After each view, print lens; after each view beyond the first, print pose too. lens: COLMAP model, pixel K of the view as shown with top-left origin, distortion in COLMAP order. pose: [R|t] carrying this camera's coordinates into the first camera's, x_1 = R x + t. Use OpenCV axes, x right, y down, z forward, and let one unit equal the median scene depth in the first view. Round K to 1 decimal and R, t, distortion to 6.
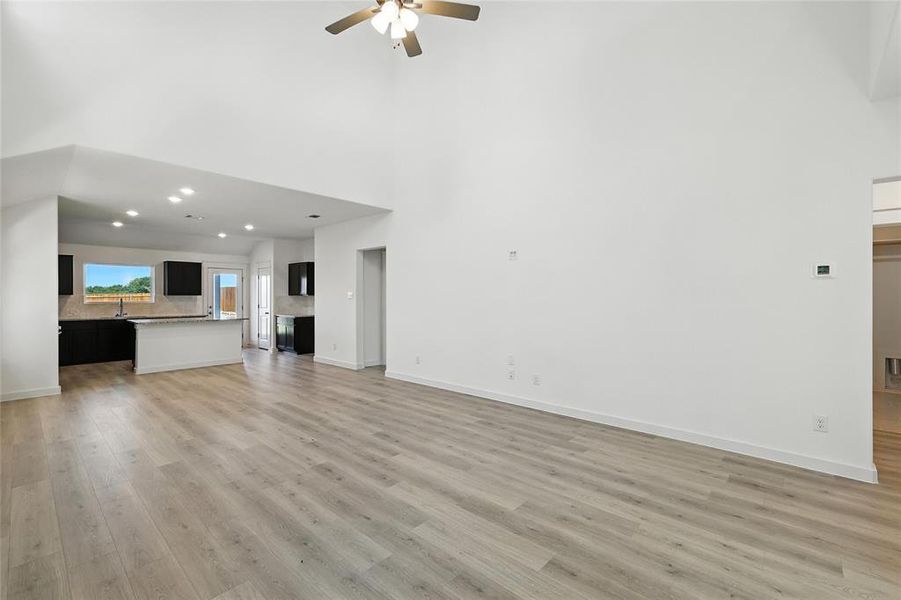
lens RADIAL K [[399.6, 0, 452.0], [0, 399.6, 295.8], [0, 0, 1]] dist [0.002794, 0.000676]
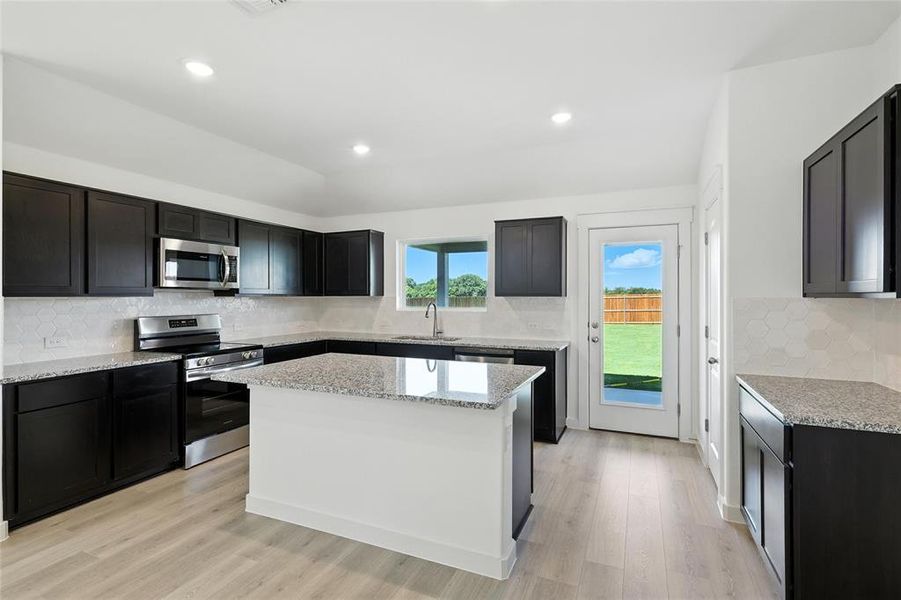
lens RADIAL K [[434.1, 0, 452.2], [0, 434.1, 295.8], [0, 0, 1]] dist [0.003017, 0.001659]
pose [[0.327671, -0.000965, -0.944791, -0.329165], [0.001549, 0.999999, -0.000485, -0.002833], [0.944791, -0.001305, 0.327672, 1.003976]]
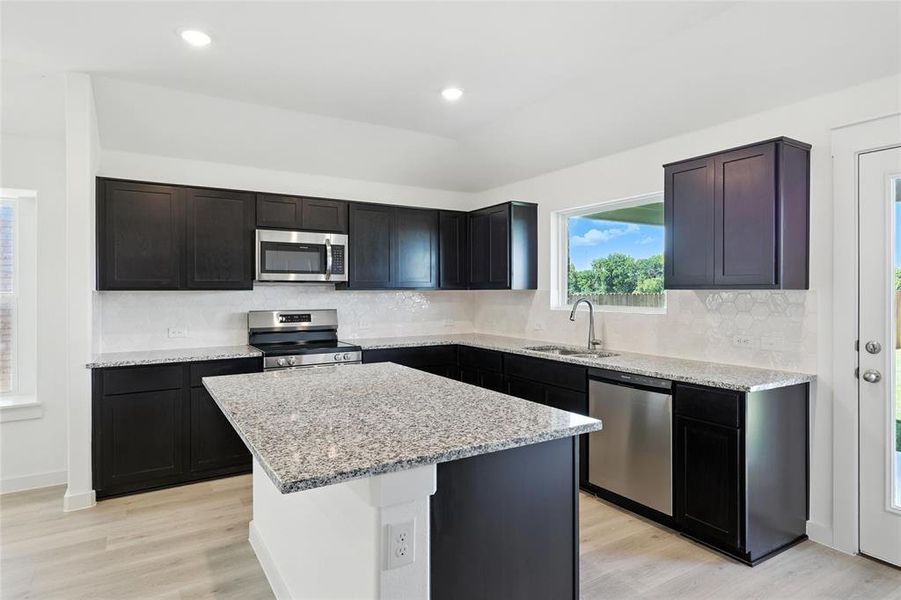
lens RADIAL K [[509.7, 0, 452.8], [0, 509.7, 292.5], [0, 0, 1]] dist [0.009034, -0.001109]
pose [[-0.271366, 0.003574, -0.962470, -0.420432], [0.002822, 0.999992, 0.002917, -0.001347], [0.962472, -0.001924, -0.271373, 1.211768]]
